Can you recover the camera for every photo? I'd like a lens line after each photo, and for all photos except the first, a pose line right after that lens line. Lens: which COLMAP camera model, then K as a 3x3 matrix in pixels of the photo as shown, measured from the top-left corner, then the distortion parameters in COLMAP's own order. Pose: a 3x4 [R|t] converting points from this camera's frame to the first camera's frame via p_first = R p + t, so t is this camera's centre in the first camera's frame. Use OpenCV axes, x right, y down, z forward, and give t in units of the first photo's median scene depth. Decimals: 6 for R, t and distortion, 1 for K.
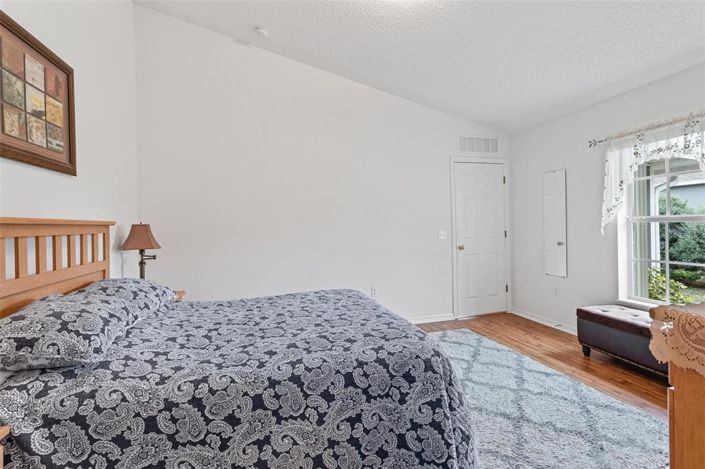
lens RADIAL K [[319.0, 0, 352.5], [0, 319.0, 234.5], [0, 0, 1]] dist [-0.006739, -0.000001]
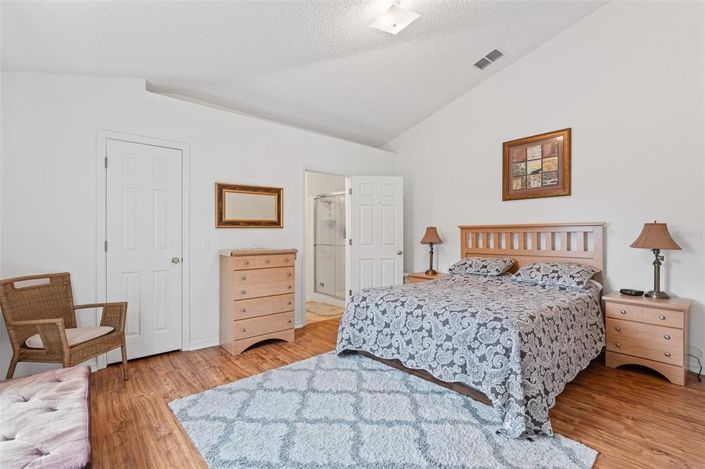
lens RADIAL K [[319.0, 0, 352.5], [0, 319.0, 234.5], [0, 0, 1]] dist [-0.006739, -0.000001]
pose [[-0.898122, 0.016101, -0.439452, 0.789037], [0.002669, 0.999511, 0.031167, -0.039304], [0.439739, 0.026819, -0.897725, 1.911120]]
